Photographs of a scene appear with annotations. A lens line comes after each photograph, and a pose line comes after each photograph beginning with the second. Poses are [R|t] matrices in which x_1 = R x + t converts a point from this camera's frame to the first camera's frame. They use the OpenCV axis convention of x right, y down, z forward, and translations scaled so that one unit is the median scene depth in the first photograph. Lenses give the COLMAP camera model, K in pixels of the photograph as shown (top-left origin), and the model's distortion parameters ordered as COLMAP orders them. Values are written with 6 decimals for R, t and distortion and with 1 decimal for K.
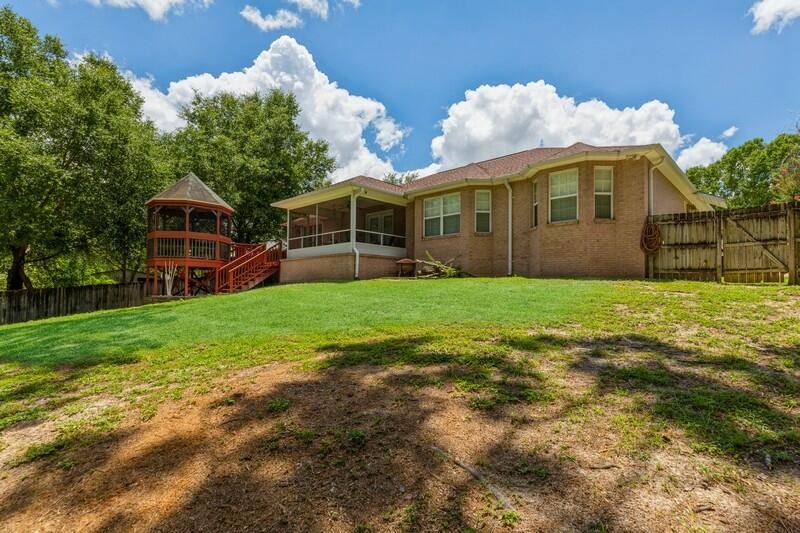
lens RADIAL K [[400.4, 0, 401.4], [0, 400.4, 279.0], [0, 0, 1]] dist [-0.014598, -0.000176]
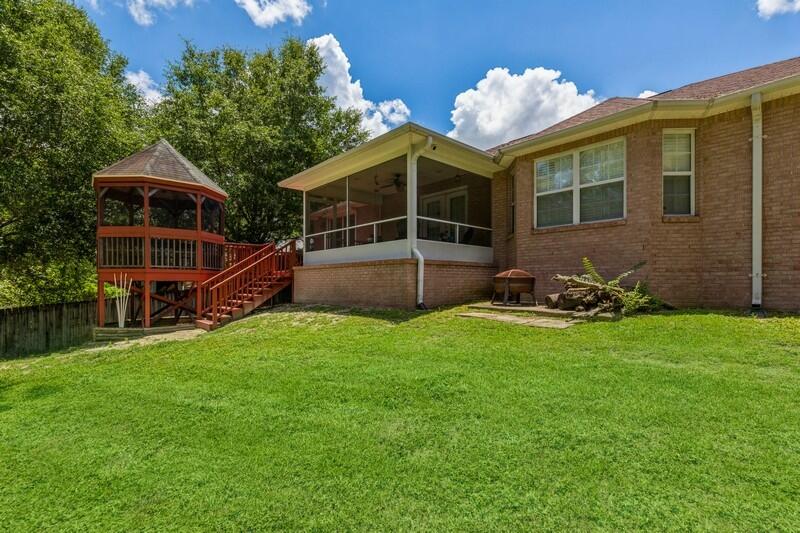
lens RADIAL K [[364.0, 0, 398.3], [0, 364.0, 277.3], [0, 0, 1]] dist [0.002248, 0.000409]
pose [[0.997137, -0.009081, -0.075073, -0.089683], [0.010413, 0.999795, 0.017362, -0.042152], [0.074900, -0.018094, 0.997027, 0.431941]]
